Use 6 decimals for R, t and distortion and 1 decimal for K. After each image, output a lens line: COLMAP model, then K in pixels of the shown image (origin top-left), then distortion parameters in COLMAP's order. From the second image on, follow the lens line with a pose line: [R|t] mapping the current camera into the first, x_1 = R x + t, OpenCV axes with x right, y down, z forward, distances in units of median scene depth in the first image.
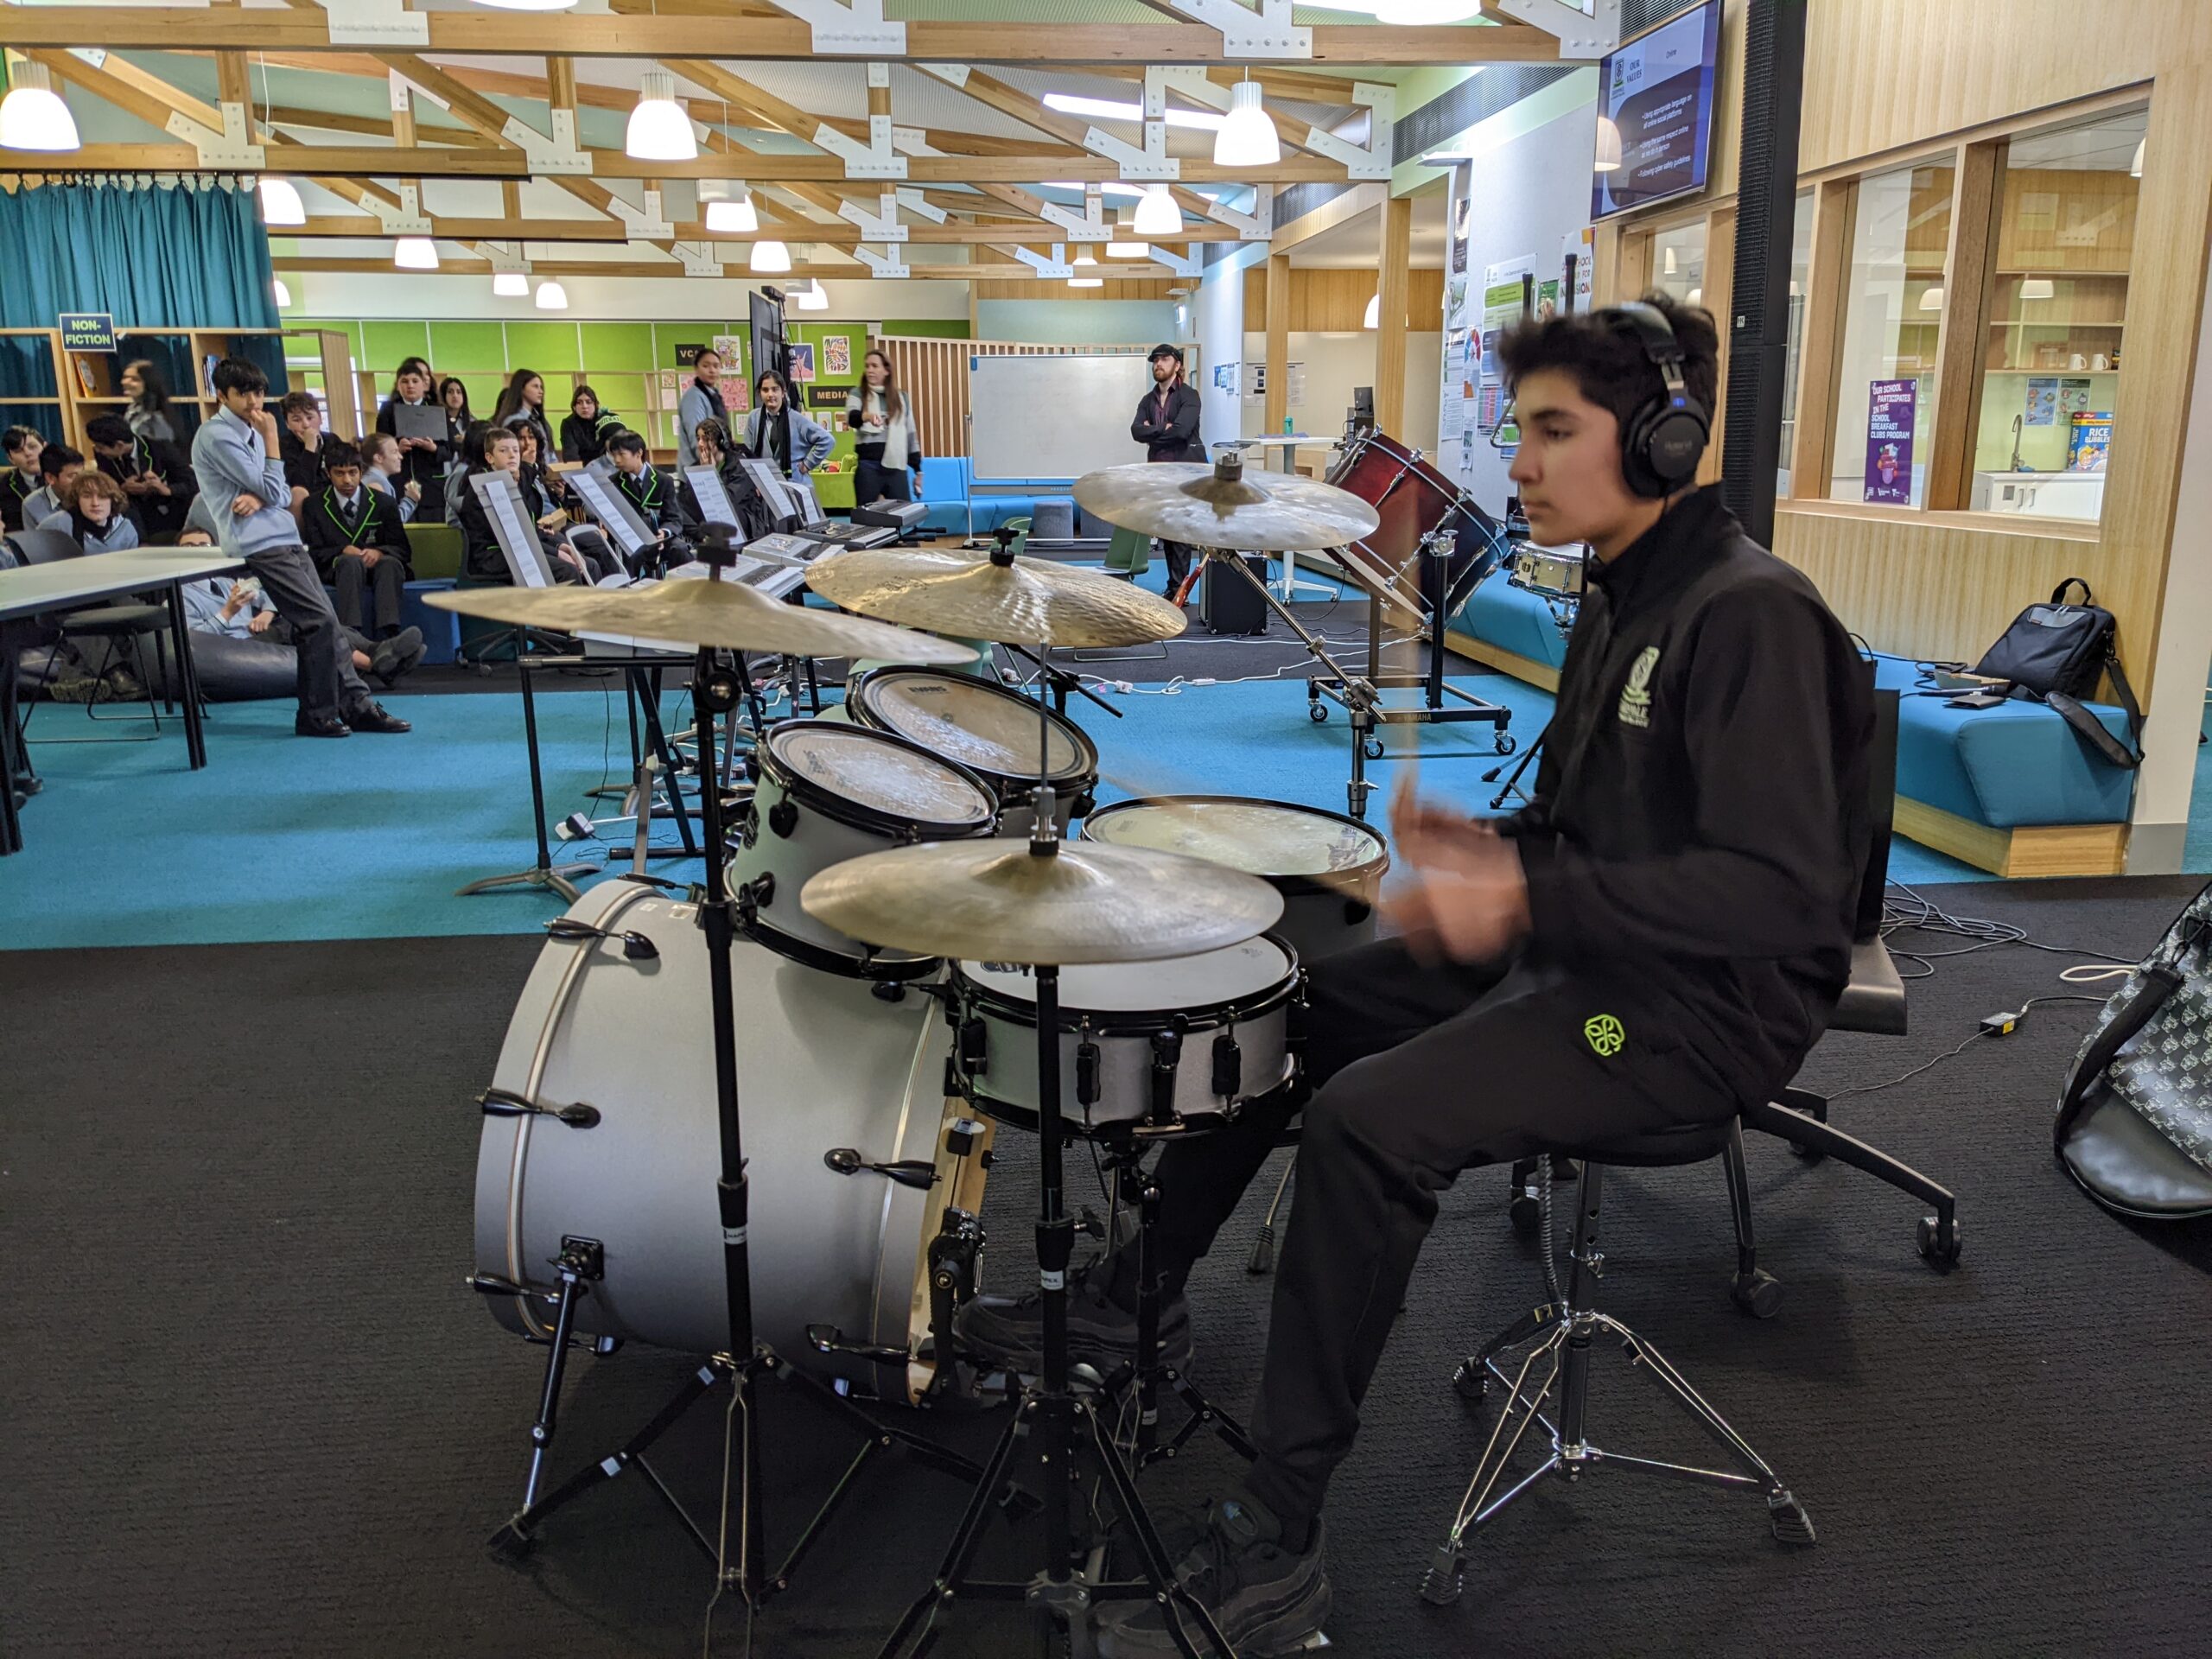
lens RADIAL K [[1757.1, 0, 1106.0], [0, 1757.1, 829.5], [0, 0, 1]] dist [0.058108, -0.078851]
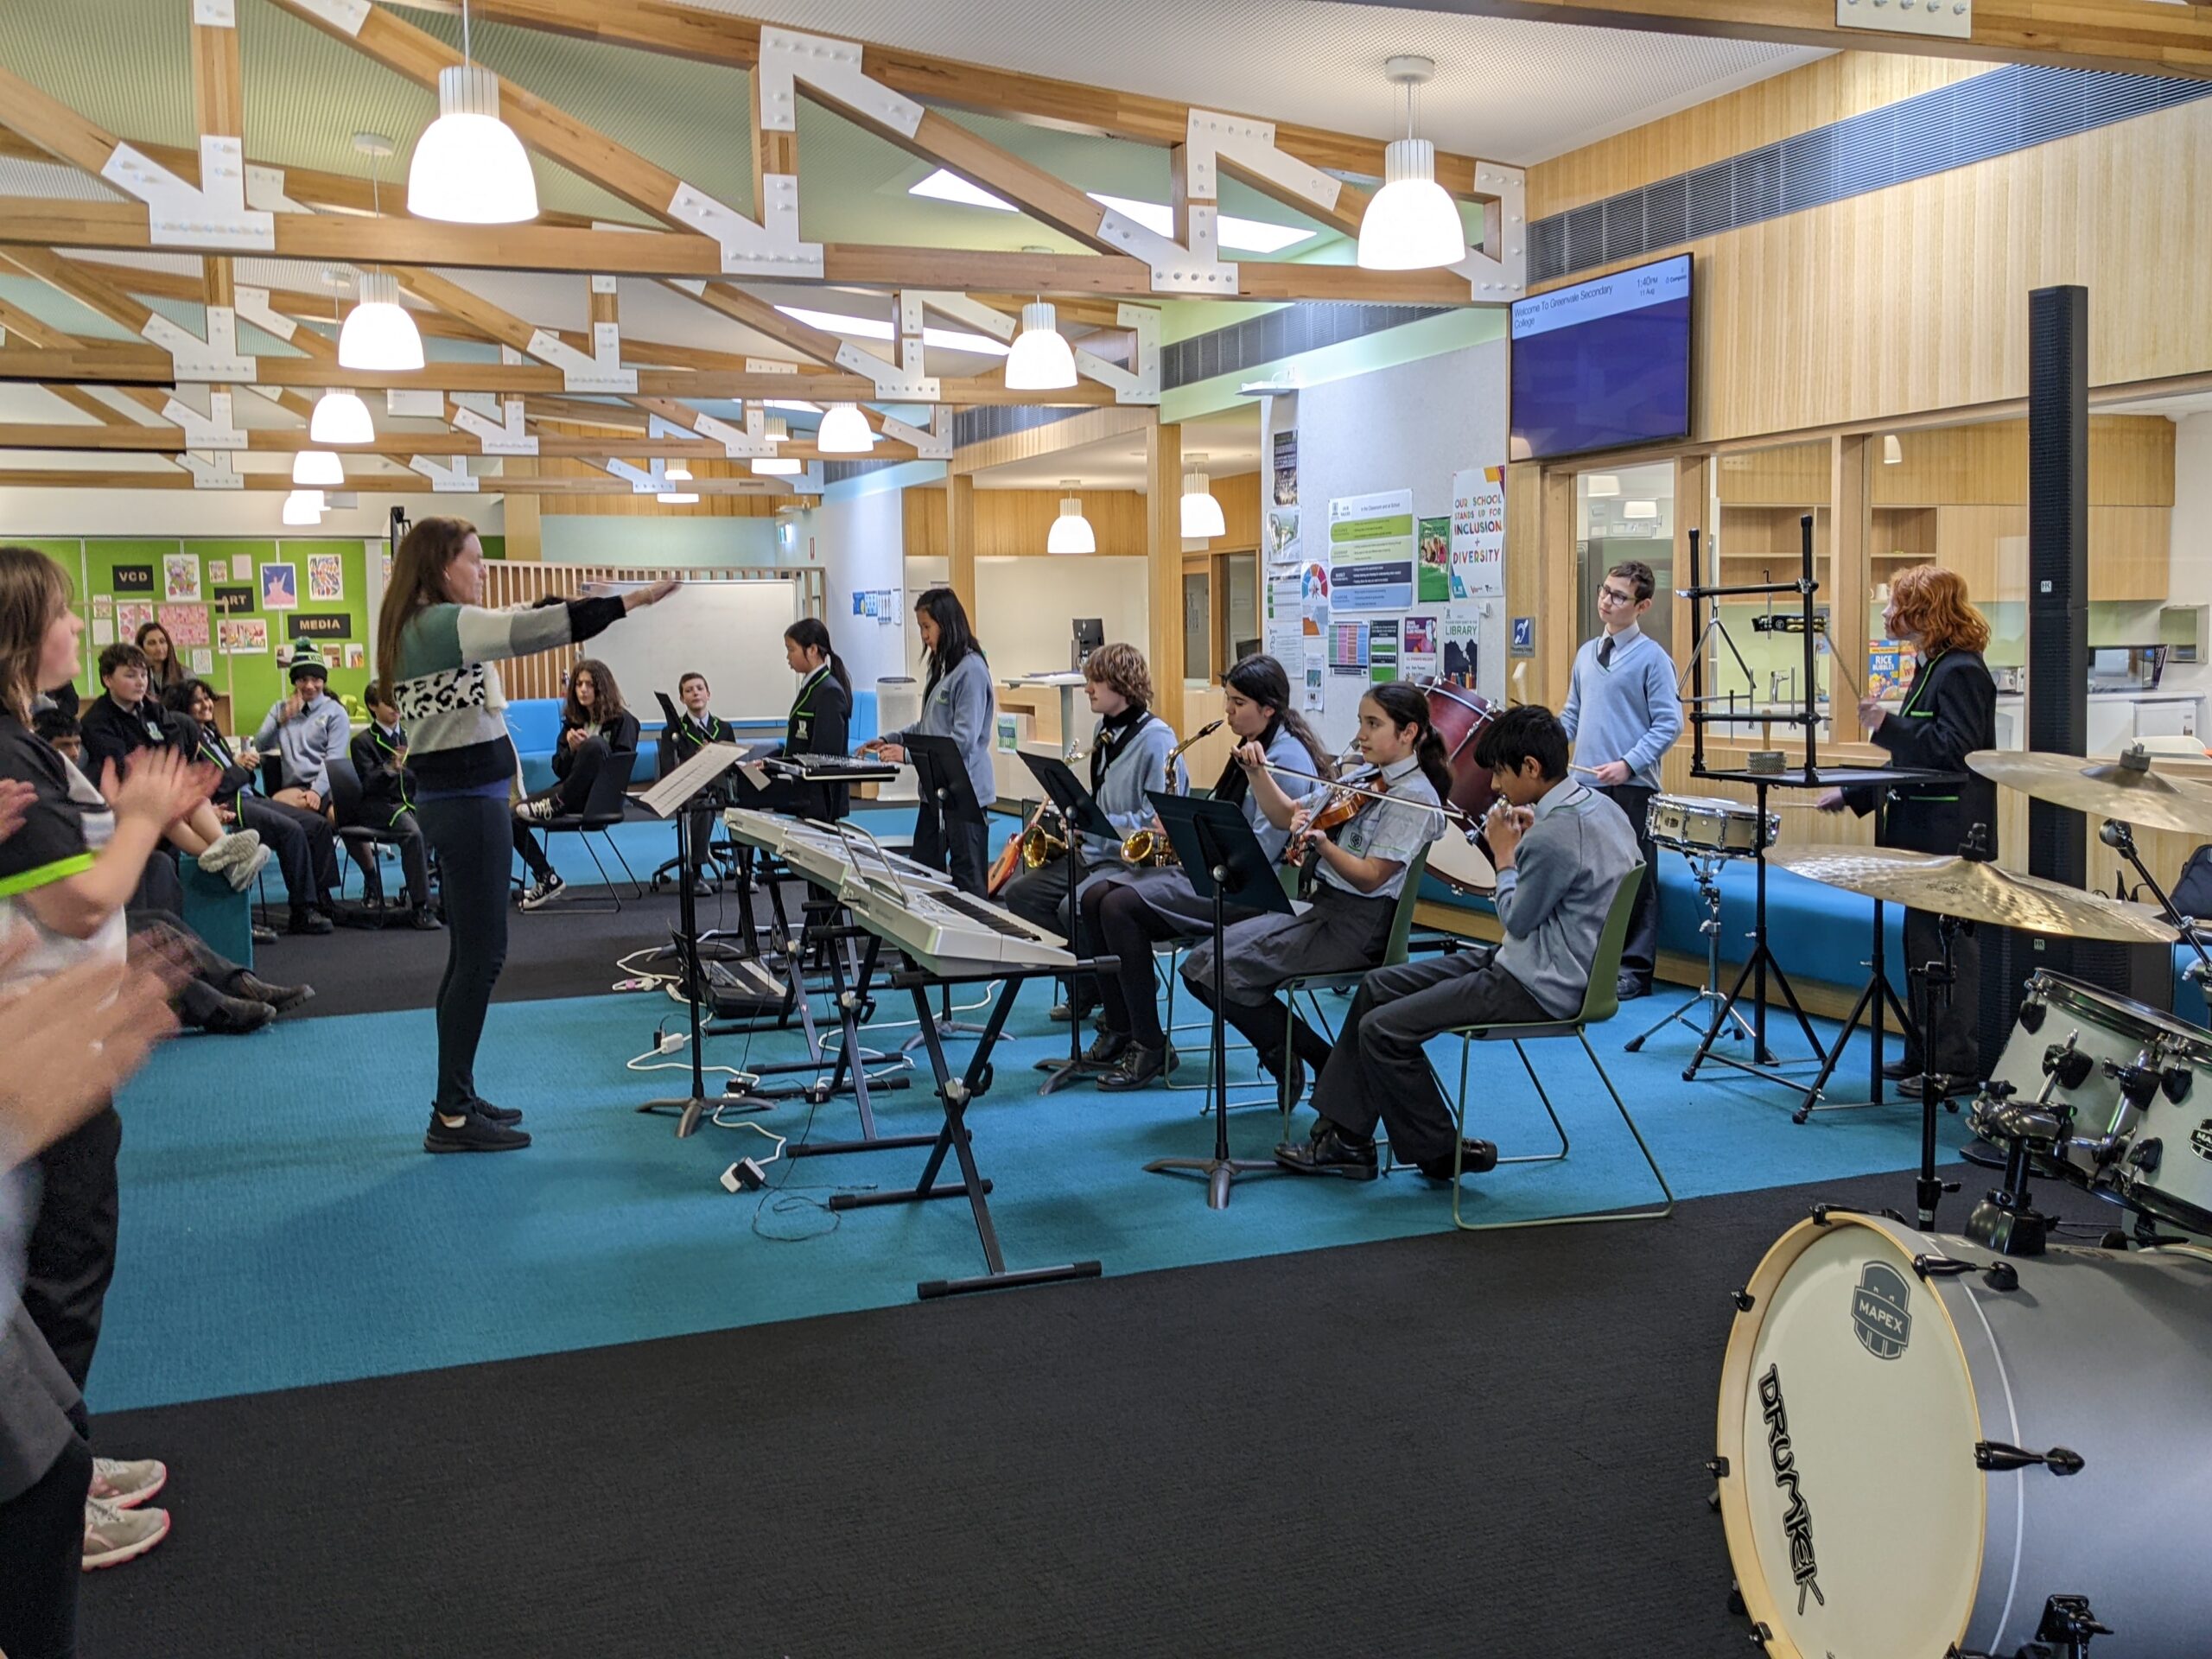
lens RADIAL K [[2089.1, 0, 1042.5], [0, 2089.1, 785.8], [0, 0, 1]] dist [0.096957, -0.189378]
pose [[0.968494, -0.028819, 0.247365, -0.184777], [0.067487, 0.986486, -0.149299, -0.010810], [-0.239719, 0.161289, 0.957351, -0.004284]]
